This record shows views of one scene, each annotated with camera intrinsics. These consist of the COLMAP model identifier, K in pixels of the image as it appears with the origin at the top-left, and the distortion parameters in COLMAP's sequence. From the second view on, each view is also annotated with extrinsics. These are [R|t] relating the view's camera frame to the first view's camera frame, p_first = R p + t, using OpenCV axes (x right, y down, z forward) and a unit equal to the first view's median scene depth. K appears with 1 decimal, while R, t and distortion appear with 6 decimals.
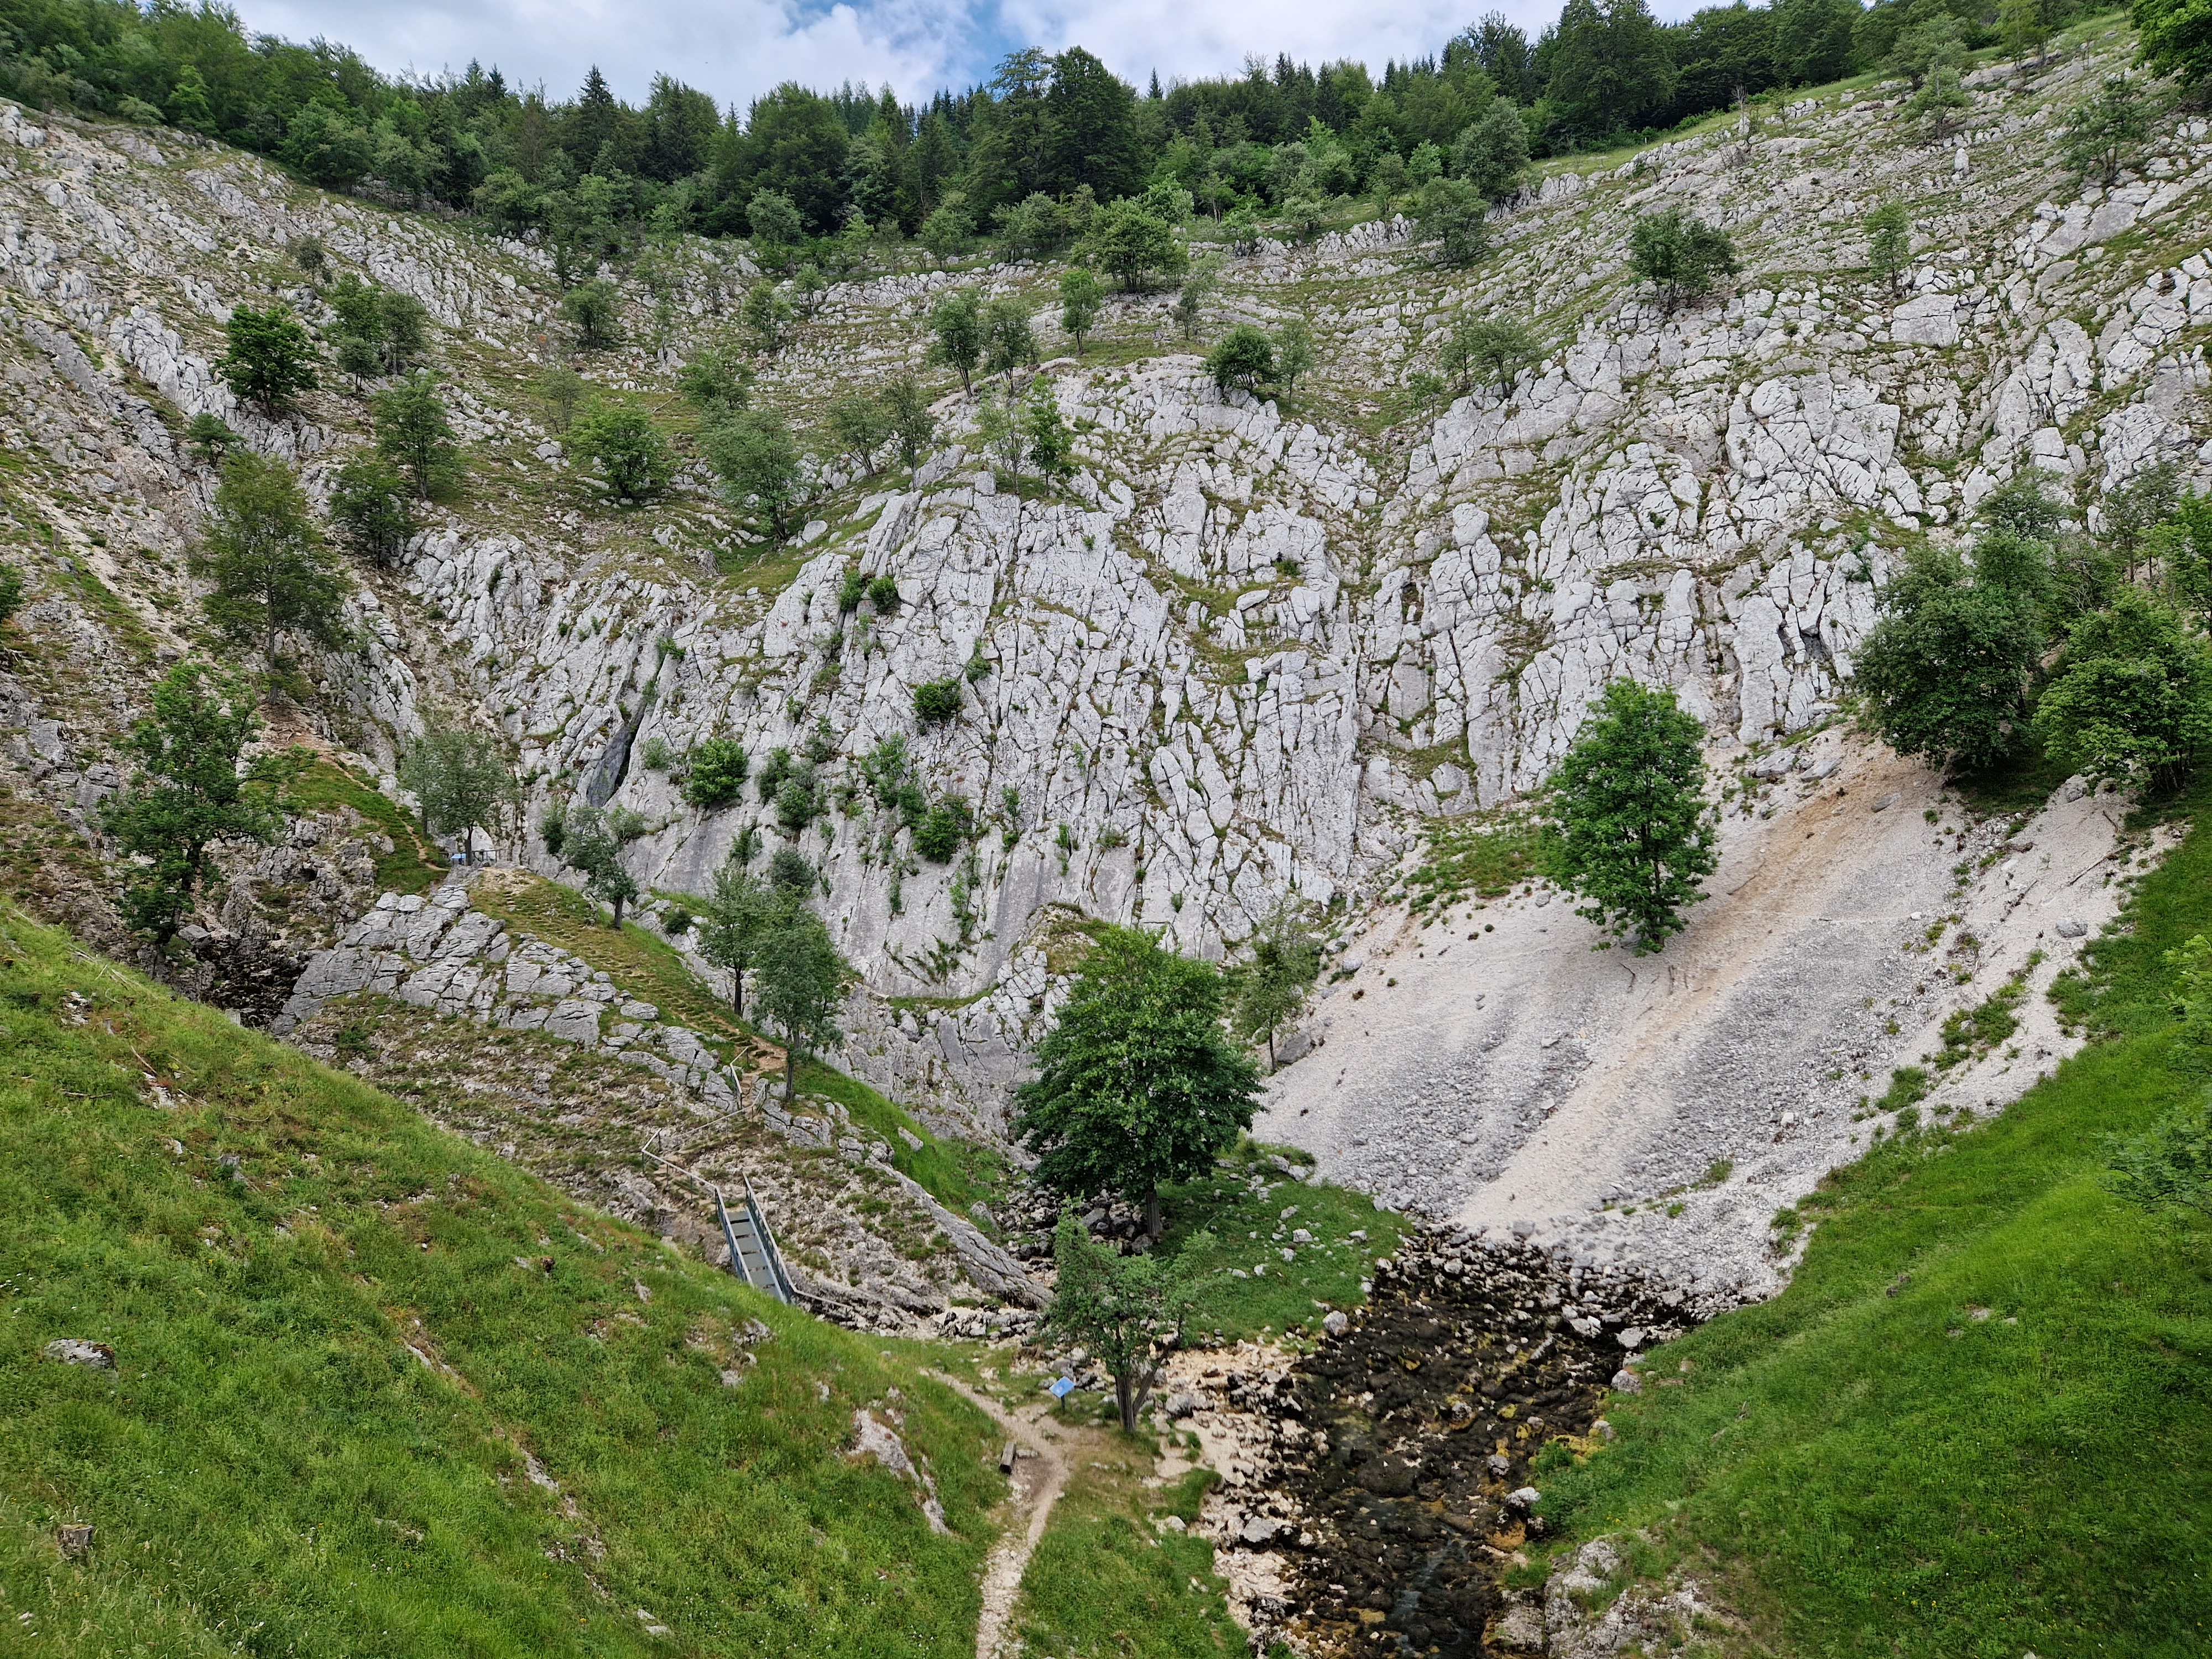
lens RADIAL K [[1409.5, 0, 1116.1], [0, 1409.5, 836.6], [0, 0, 1]] dist [0.074166, -0.038281]
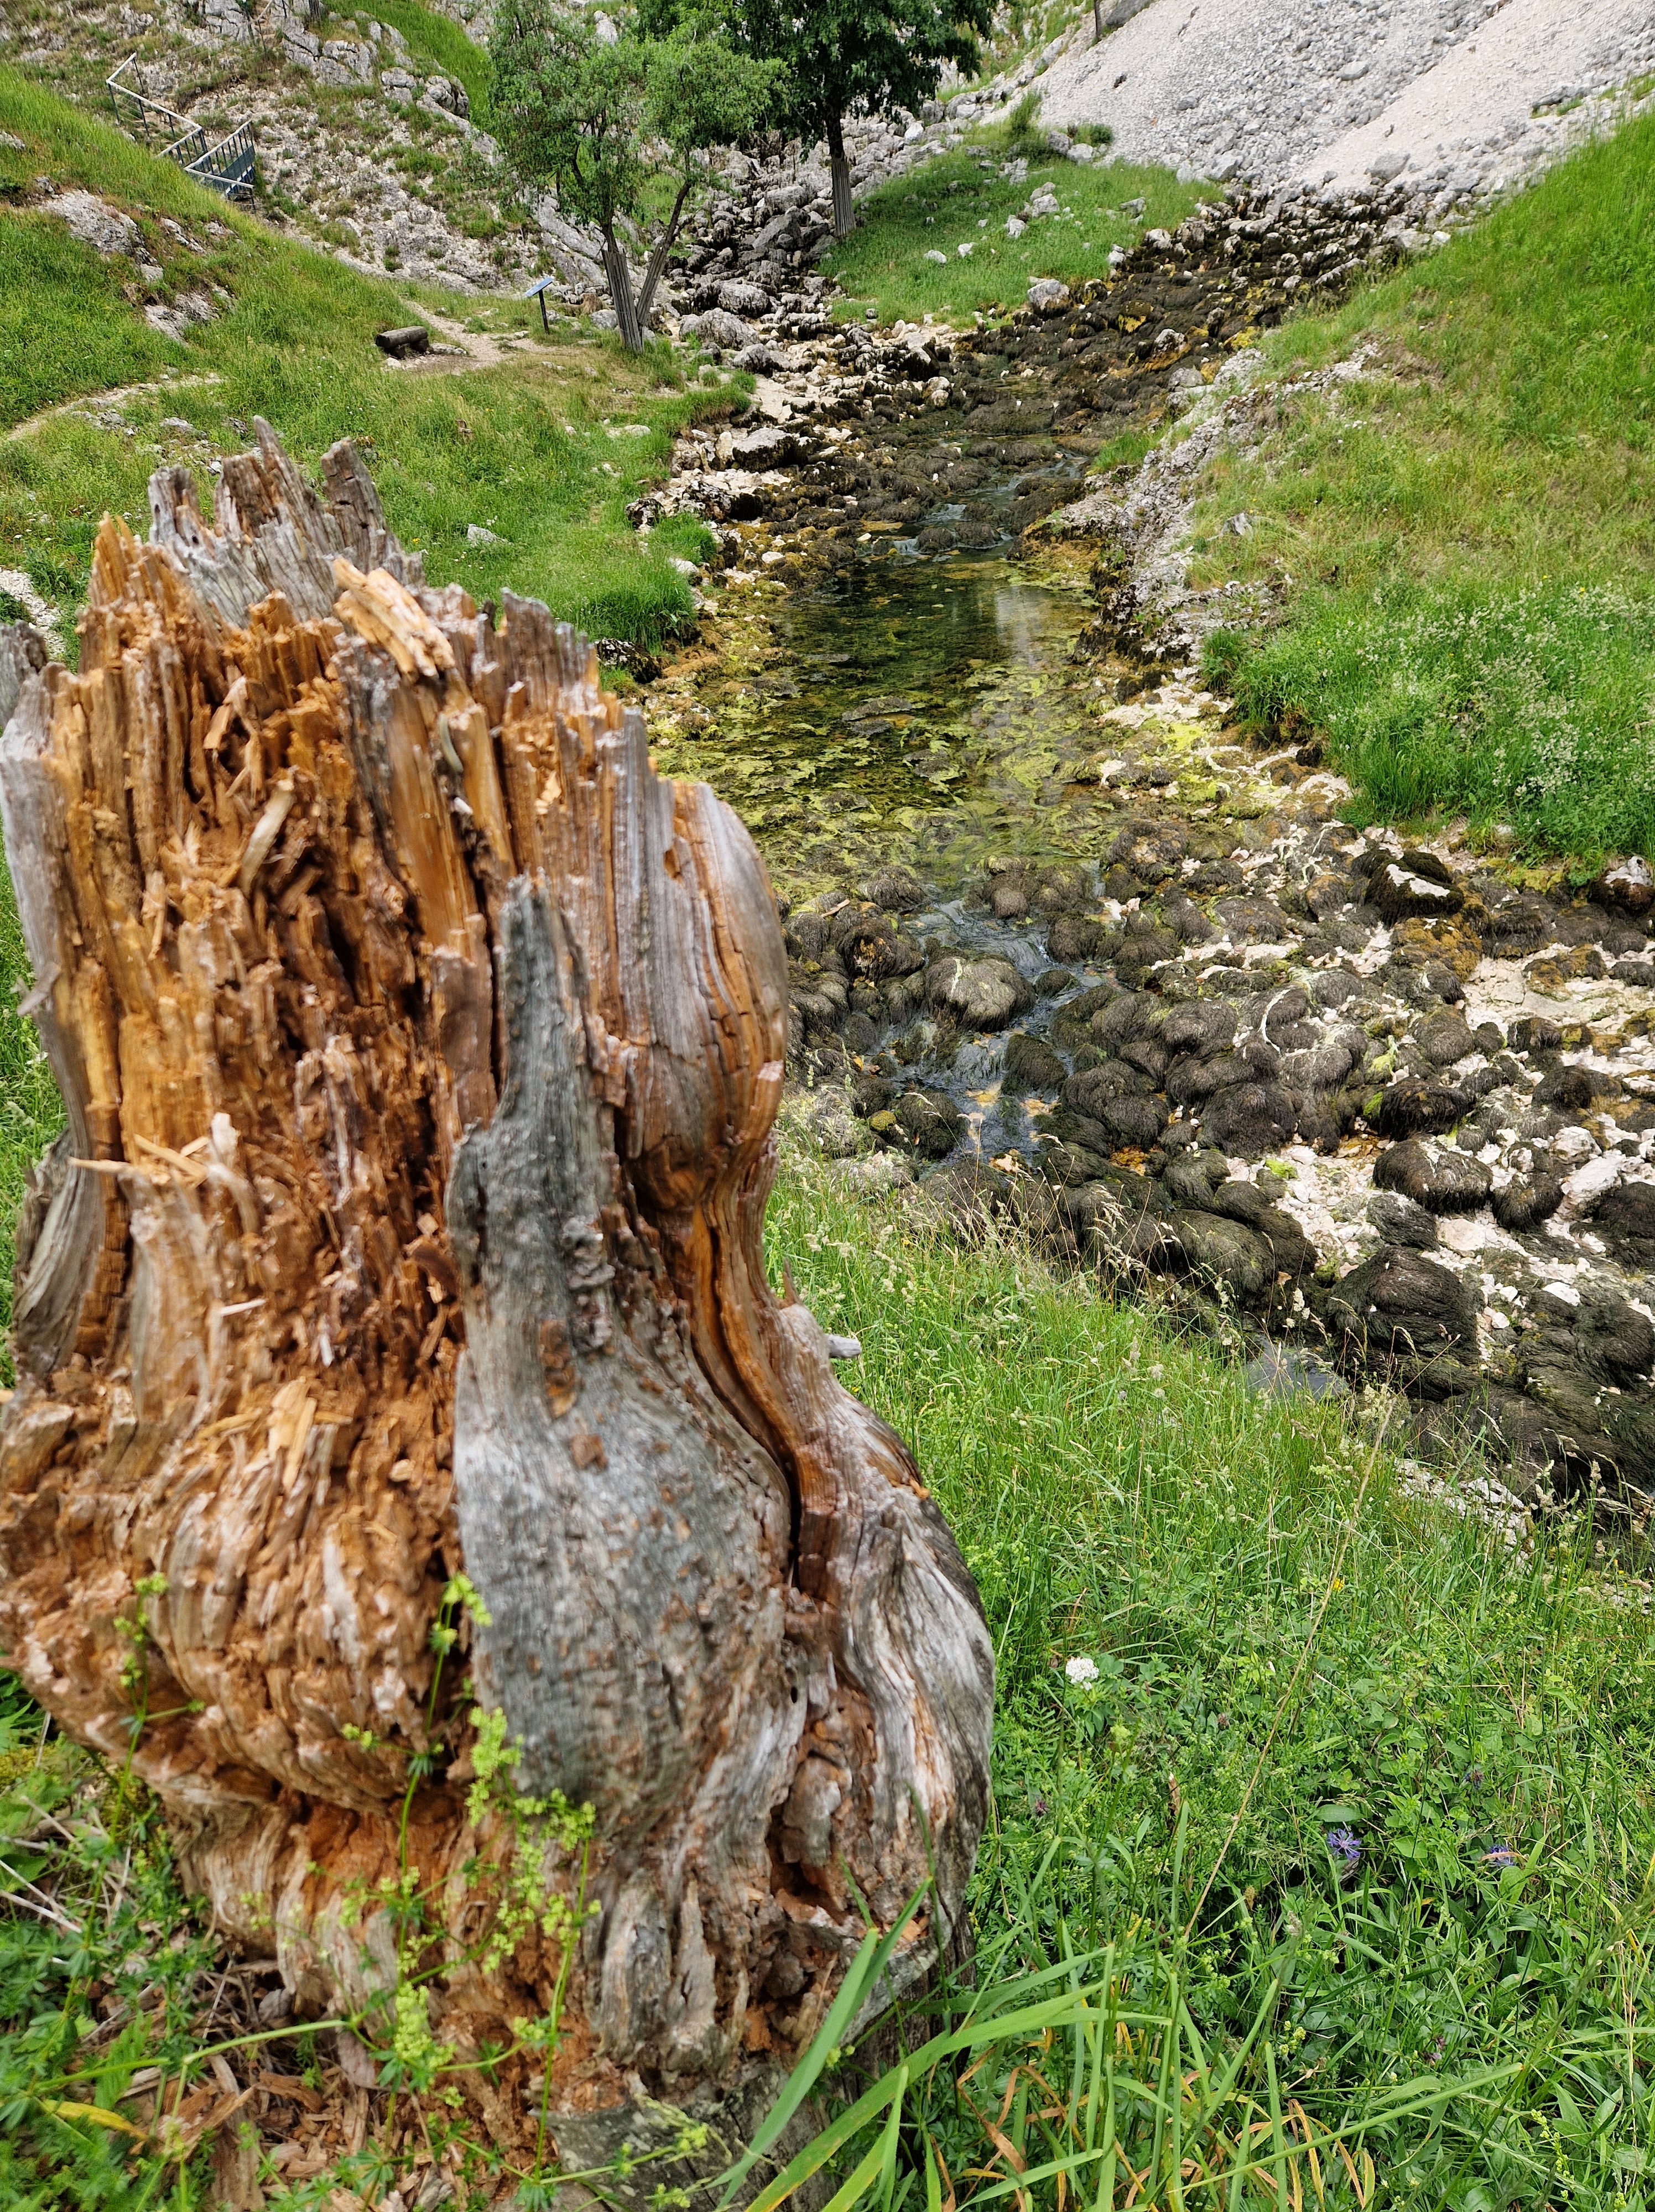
lens RADIAL K [[1409.7, 0, 831.1], [0, 1409.7, 1088.0], [0, 0, 1]] dist [0.074166, -0.038281]
pose [[0.985873, 0.072112, -0.151177, 0.155542], [0.026743, 0.823226, 0.567083, 0.223097], [0.165346, -0.563115, 0.809668, 0.194803]]
